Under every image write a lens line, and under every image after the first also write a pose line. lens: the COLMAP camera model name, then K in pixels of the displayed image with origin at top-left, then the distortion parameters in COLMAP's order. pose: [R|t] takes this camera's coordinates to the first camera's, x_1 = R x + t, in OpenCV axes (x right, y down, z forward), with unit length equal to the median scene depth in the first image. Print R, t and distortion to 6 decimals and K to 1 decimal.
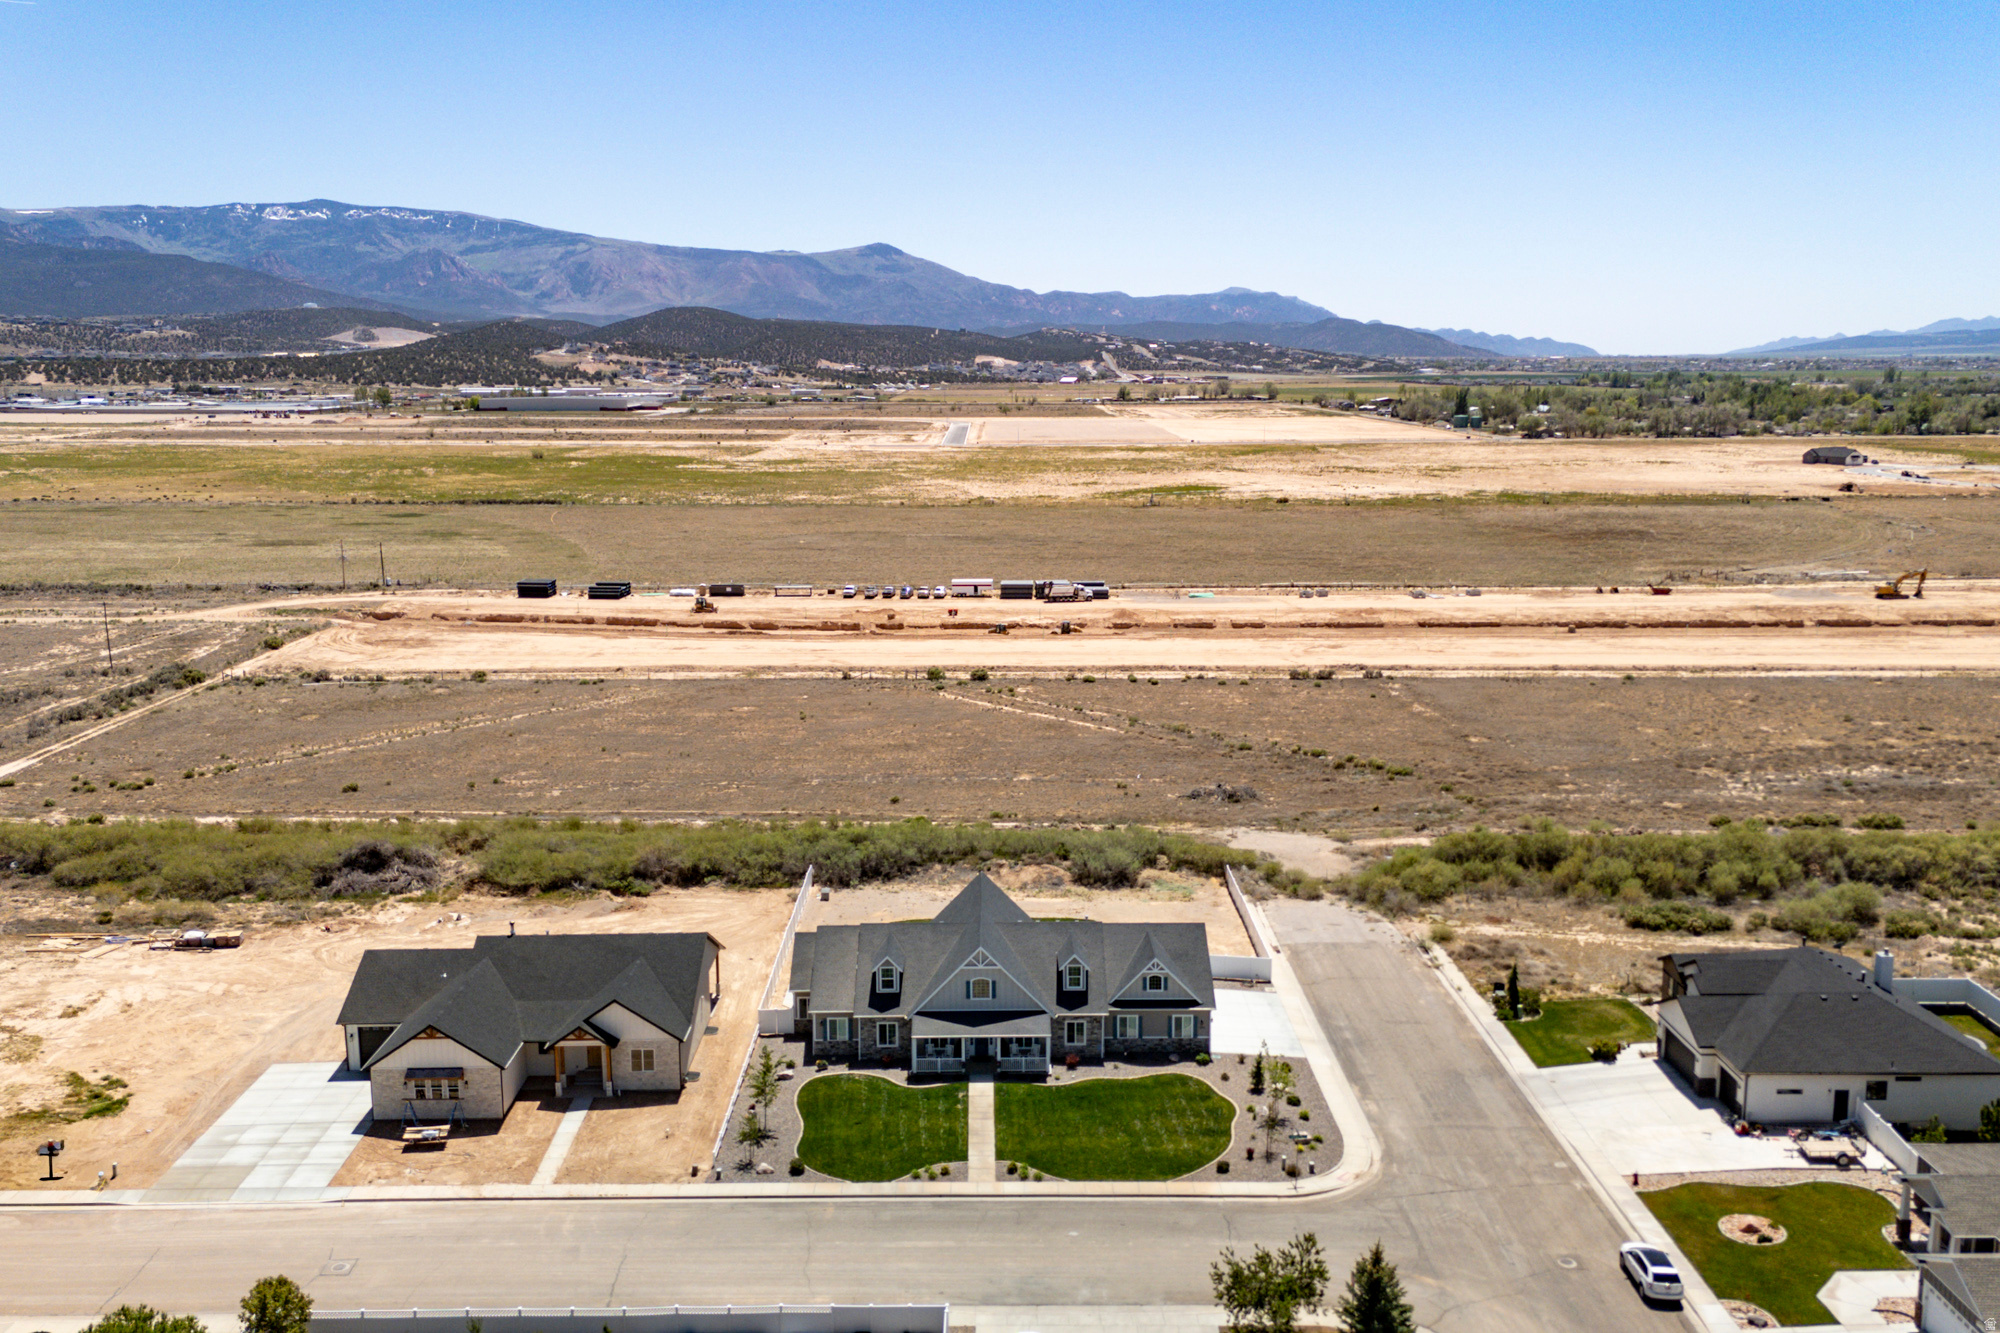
lens RADIAL K [[1802.4, 0, 985.9], [0, 1802.4, 666.0], [0, 0, 1]] dist [0.148387, -0.260771]
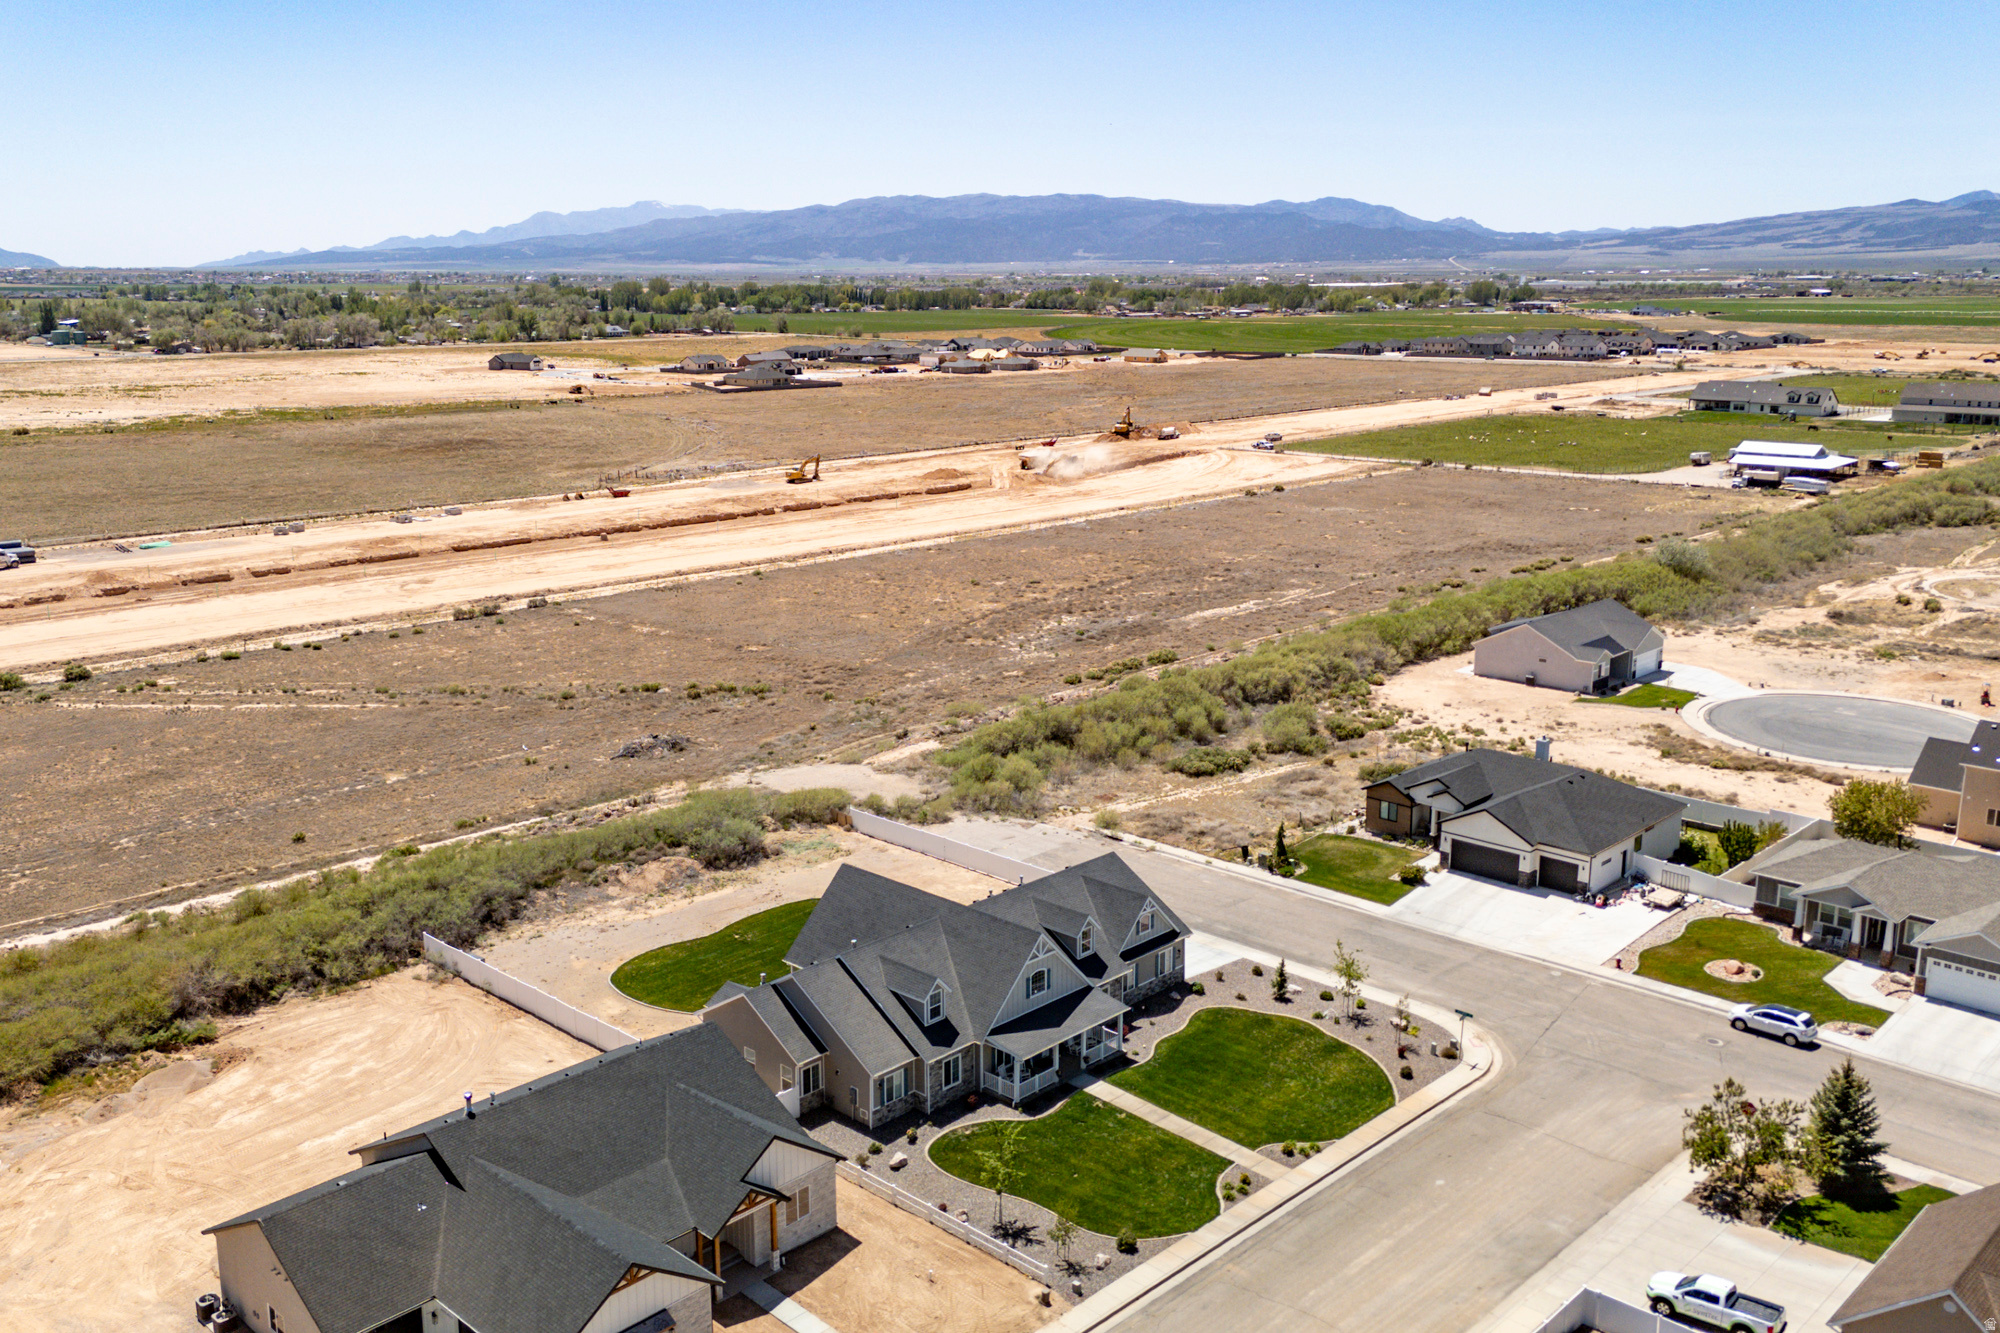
lens RADIAL K [[1778.1, 0, 992.5], [0, 1778.1, 657.0], [0, 0, 1]] dist [0.121473, -0.176831]
pose [[0.686050, -0.155322, 0.710782, -0.250381], [0.124781, 0.987590, 0.095372, -0.023495], [-0.716774, 0.023262, 0.696917, 0.182040]]
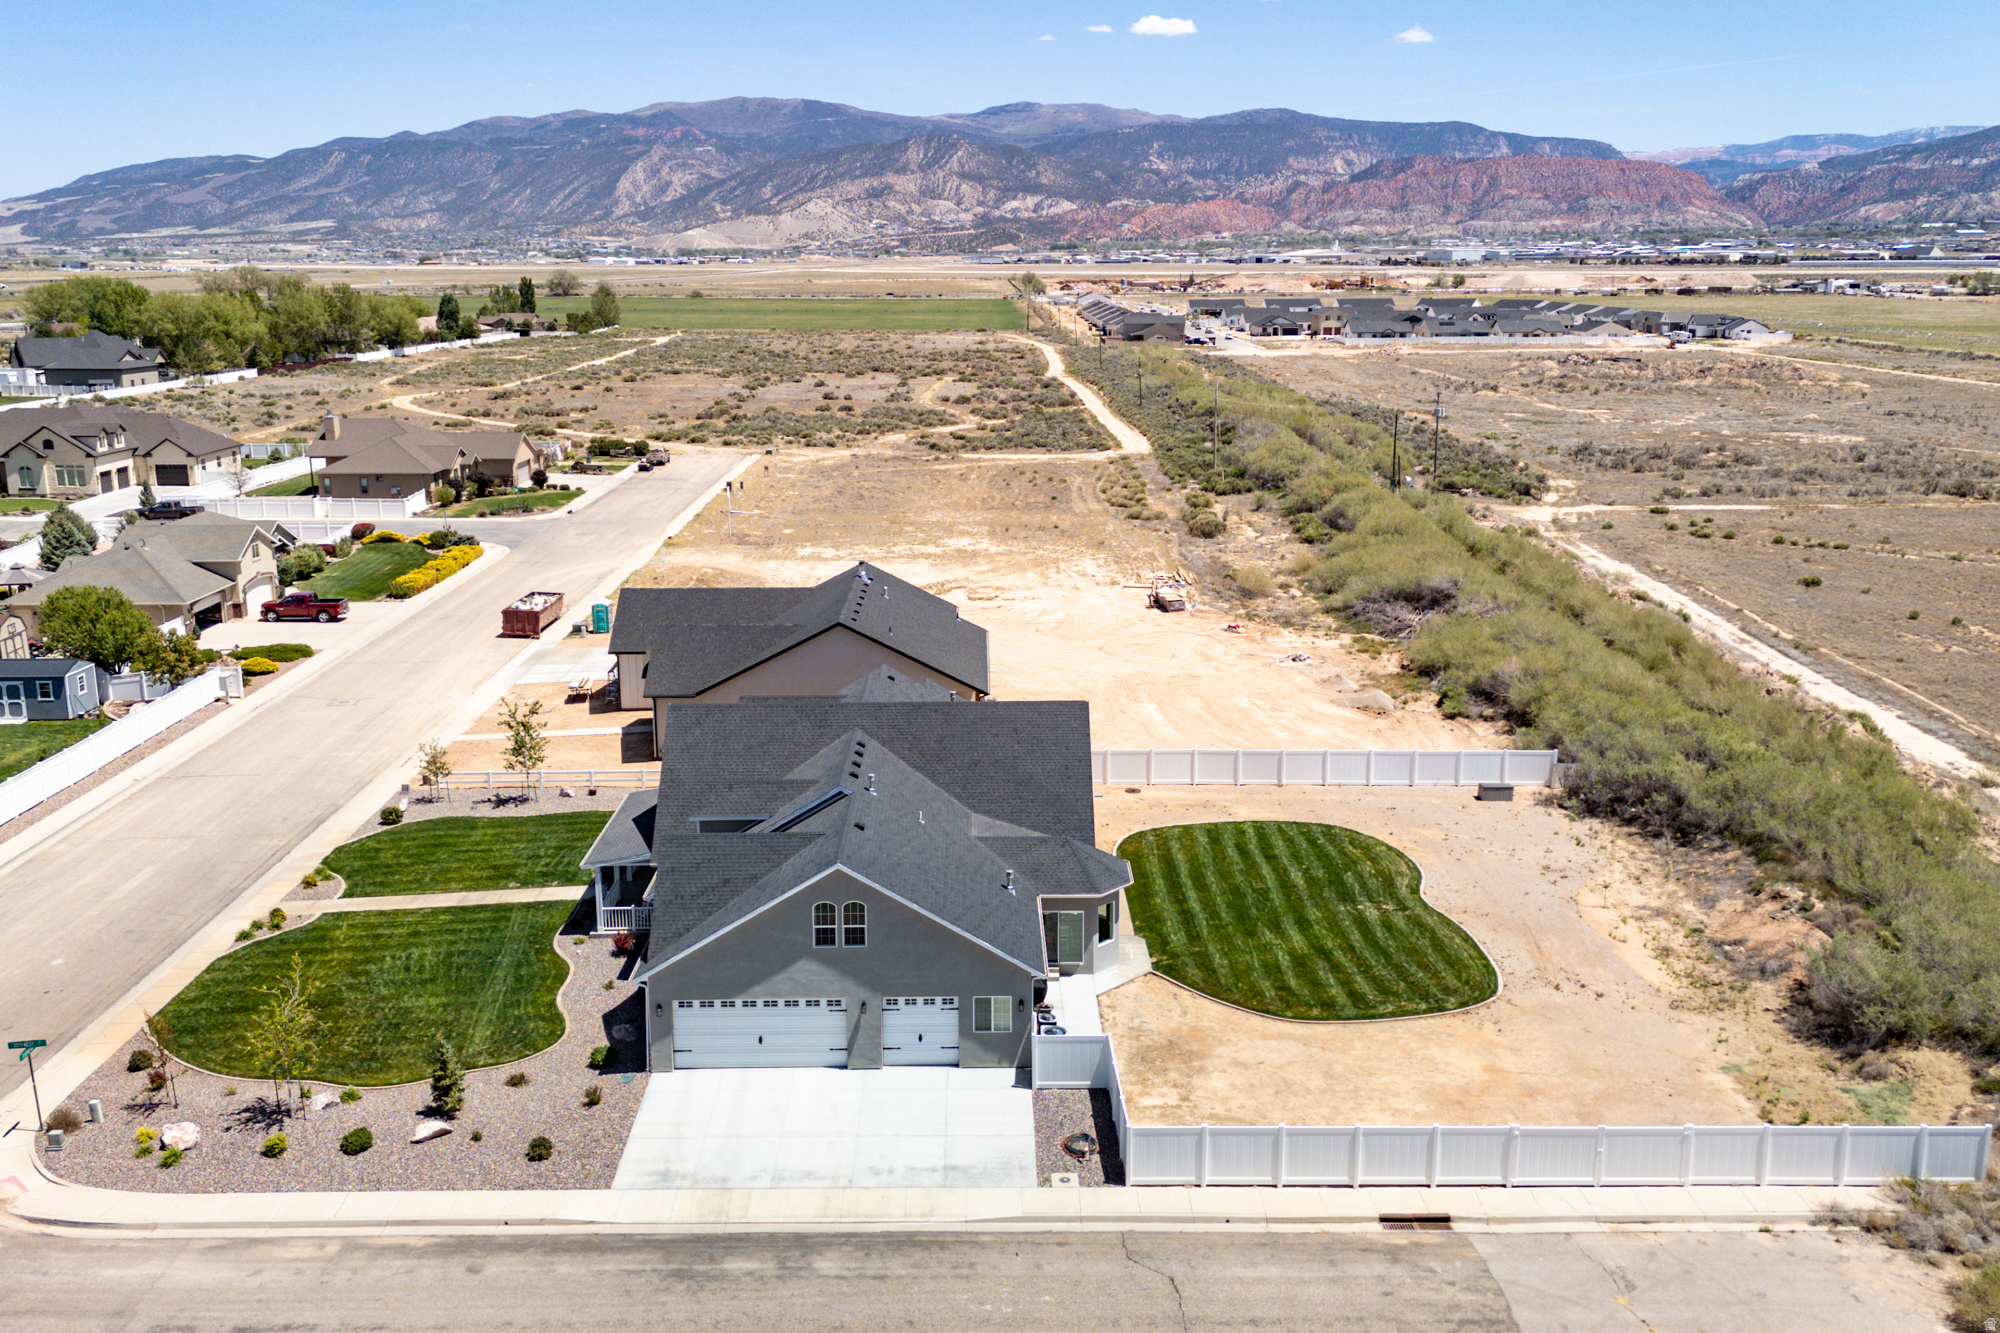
lens RADIAL K [[1726.2, 0, 962.8], [0, 1726.2, 667.6], [0, 0, 1]] dist [0.051357, -0.008606]
pose [[-0.000220, 0.239435, -0.970912, 0.232510], [-0.173624, 0.956157, 0.235836, -0.003960], [0.984812, 0.168625, 0.041361, 0.452001]]
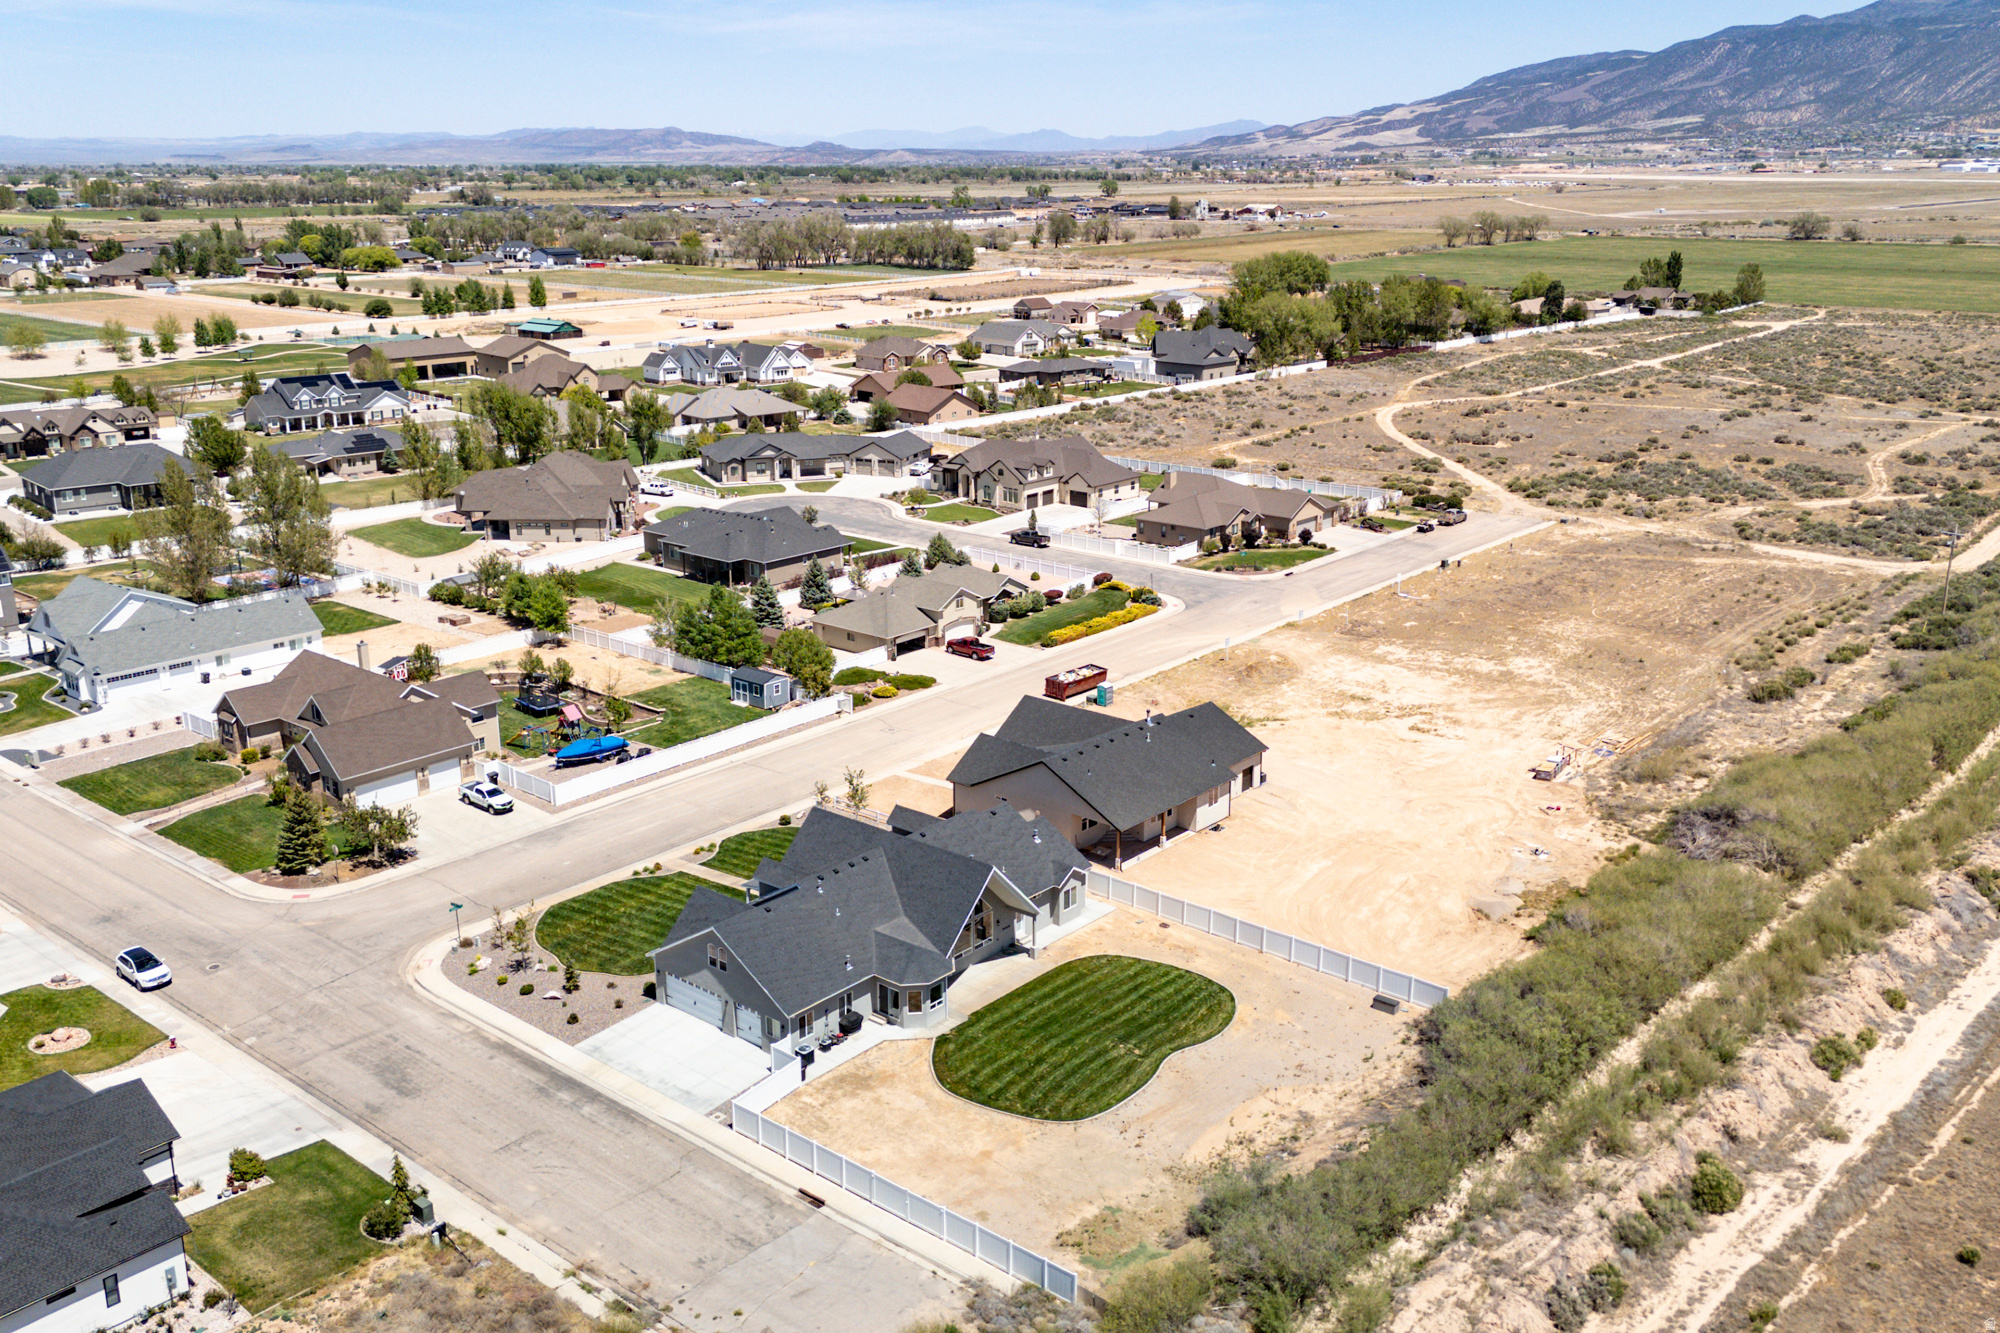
lens RADIAL K [[1690.9, 0, 1000.0], [0, 1690.9, 666.5], [0, 0, 1]] dist [0.107431, -0.158947]
pose [[-0.647543, 0.227234, -0.727360, 0.264826], [-0.124458, 0.910151, 0.395140, -0.137223], [0.751797, 0.346396, -0.561081, 0.679438]]
